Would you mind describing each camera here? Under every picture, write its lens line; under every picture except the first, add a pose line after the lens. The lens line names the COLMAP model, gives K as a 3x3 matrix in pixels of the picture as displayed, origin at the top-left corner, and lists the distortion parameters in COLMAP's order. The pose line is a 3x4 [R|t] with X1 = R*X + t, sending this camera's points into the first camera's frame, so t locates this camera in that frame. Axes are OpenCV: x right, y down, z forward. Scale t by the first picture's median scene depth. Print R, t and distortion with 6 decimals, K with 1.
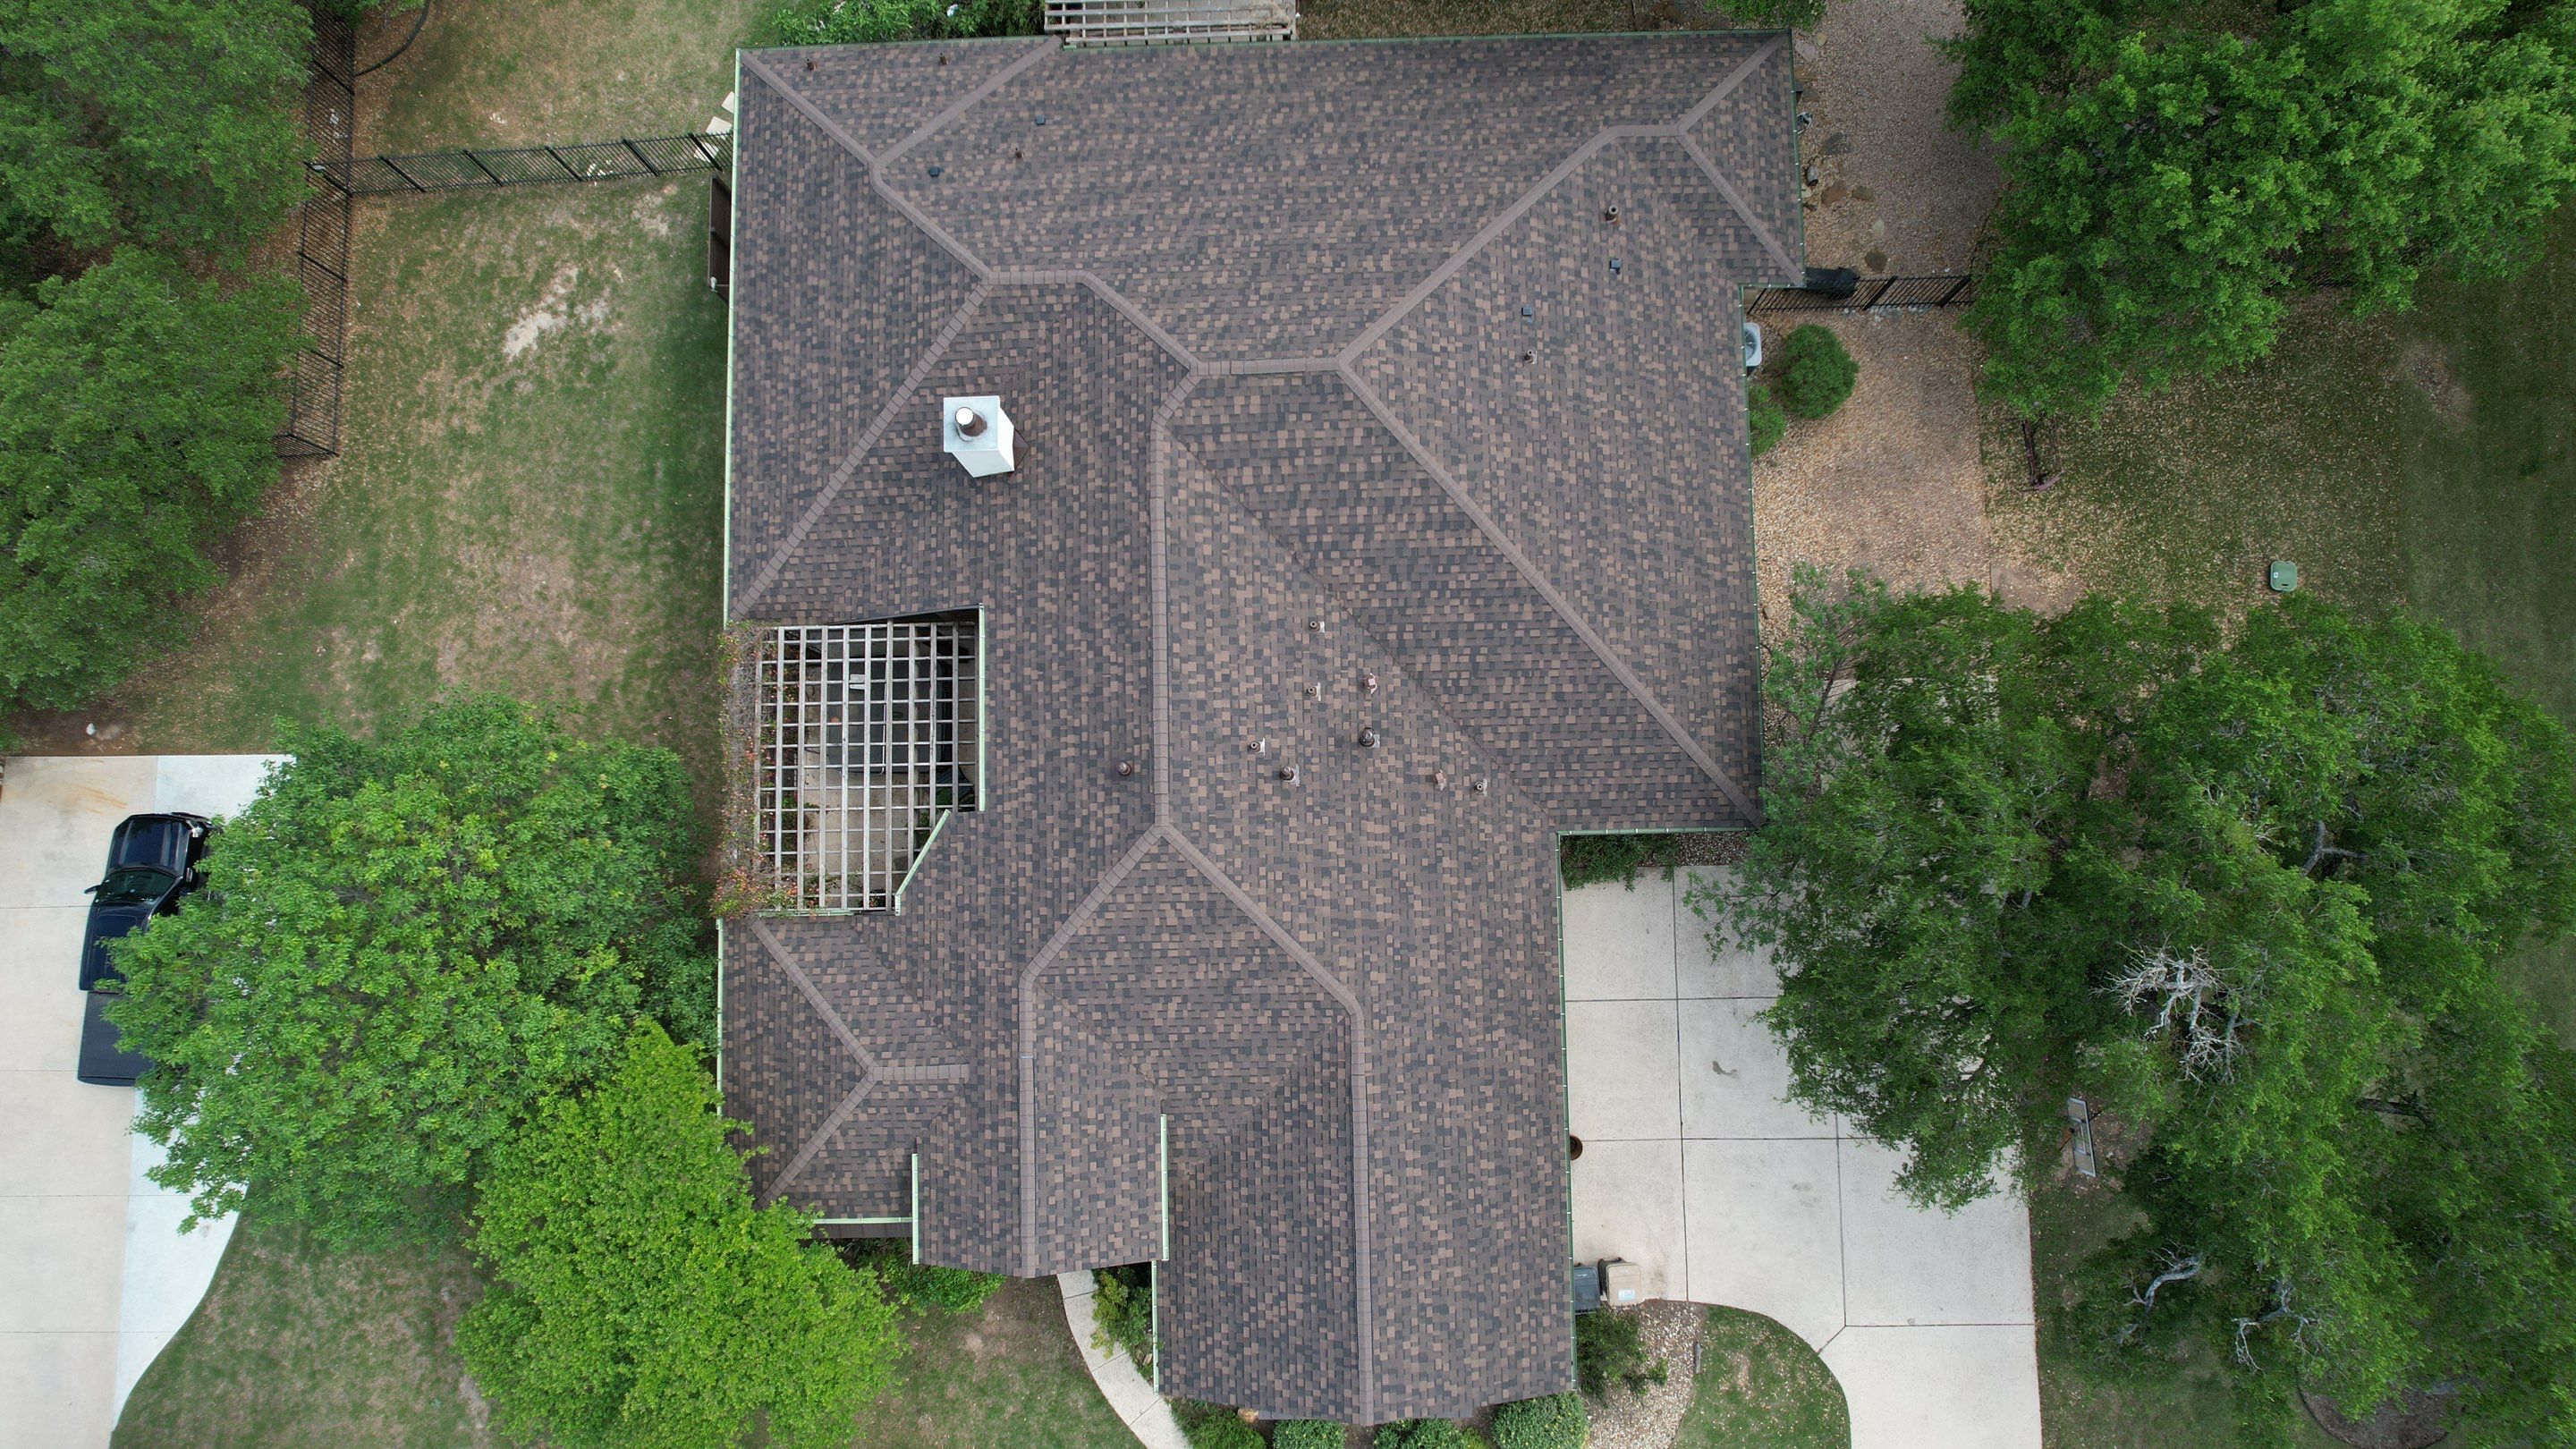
lens RADIAL K [[1636.1, 0, 1287.5], [0, 1636.1, 728.6], [0, 0, 1]] dist [-0.046334, 0.030106]
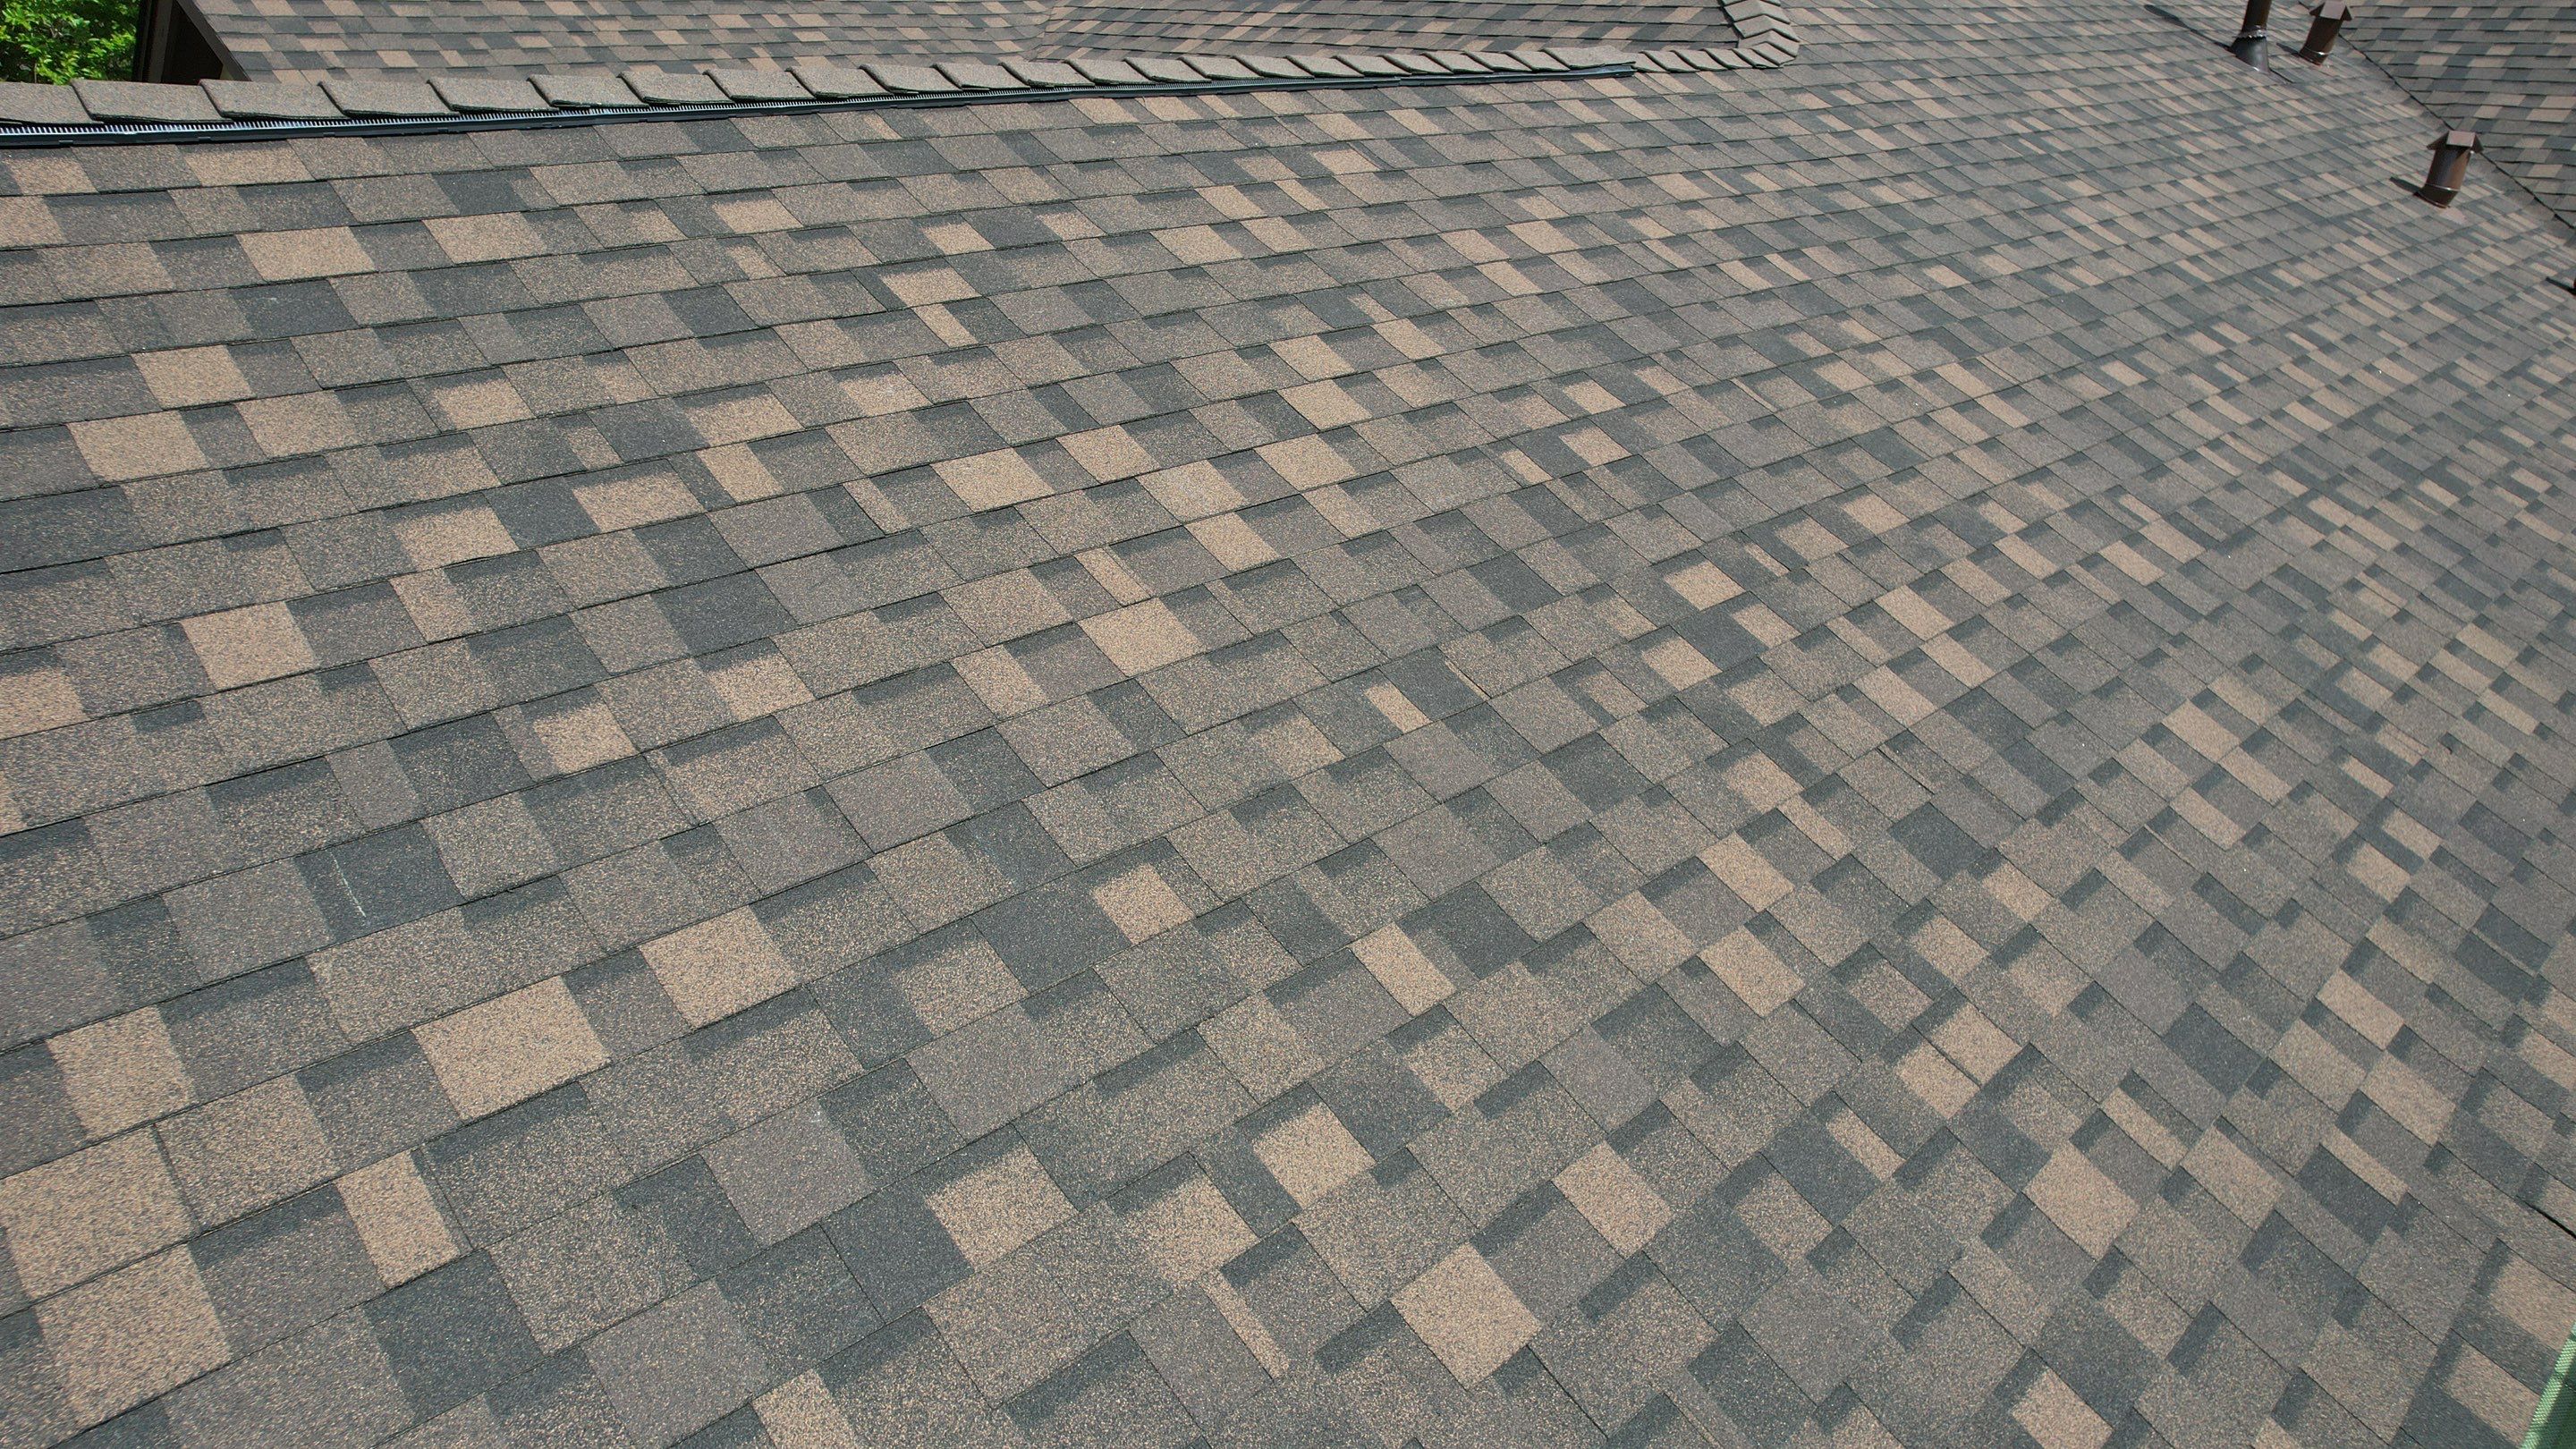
lens RADIAL K [[1636.1, 0, 1290.2], [0, 1636.1, 746.9], [0, 0, 1]] dist [-0.046334, 0.030106]
pose [[0.676964, 0.338027, -0.653802, 0.175946], [-0.734491, 0.367405, -0.570557, 0.382938], [0.047347, 0.866459, 0.496998, 0.950534]]
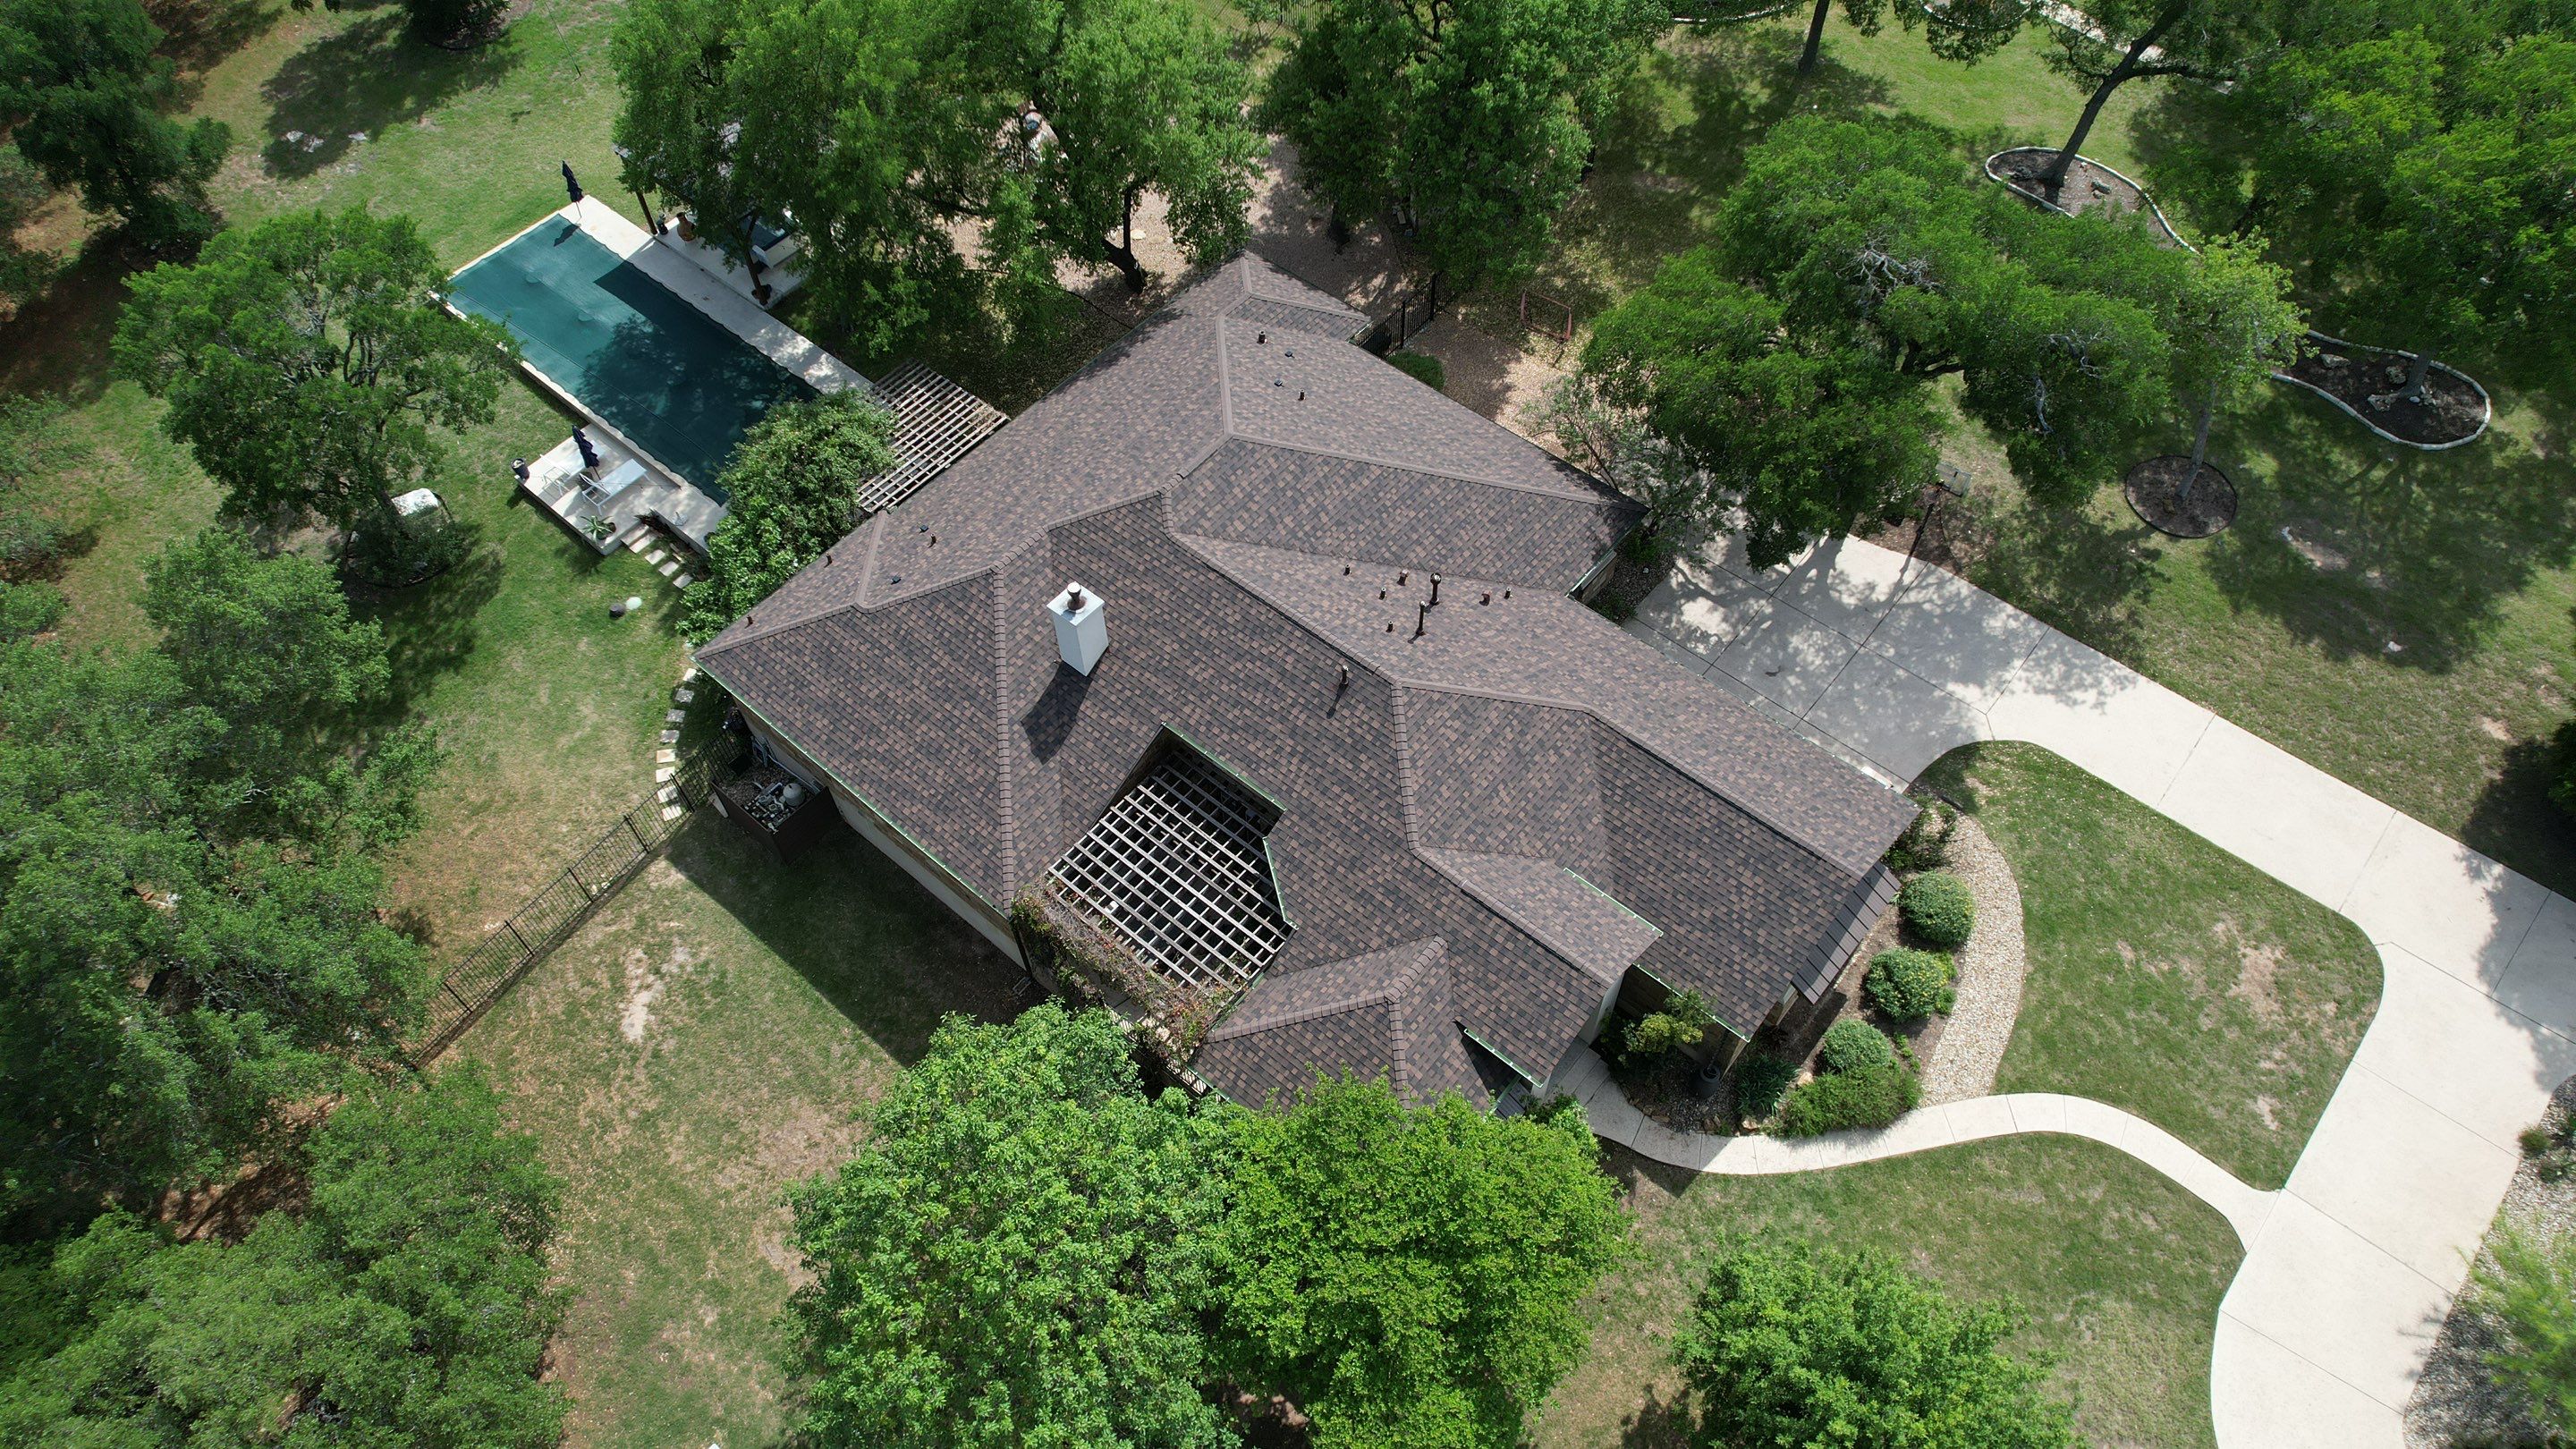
lens RADIAL K [[1636.1, 0, 1282.3], [0, 1636.1, 727.3], [0, 0, 1]] dist [-0.046334, 0.030106]
pose [[0.665989, -0.601285, 0.441492, -0.703238], [0.742943, 0.587841, -0.320123, 0.412271], [-0.067042, 0.541202, 0.838216, -0.082215]]
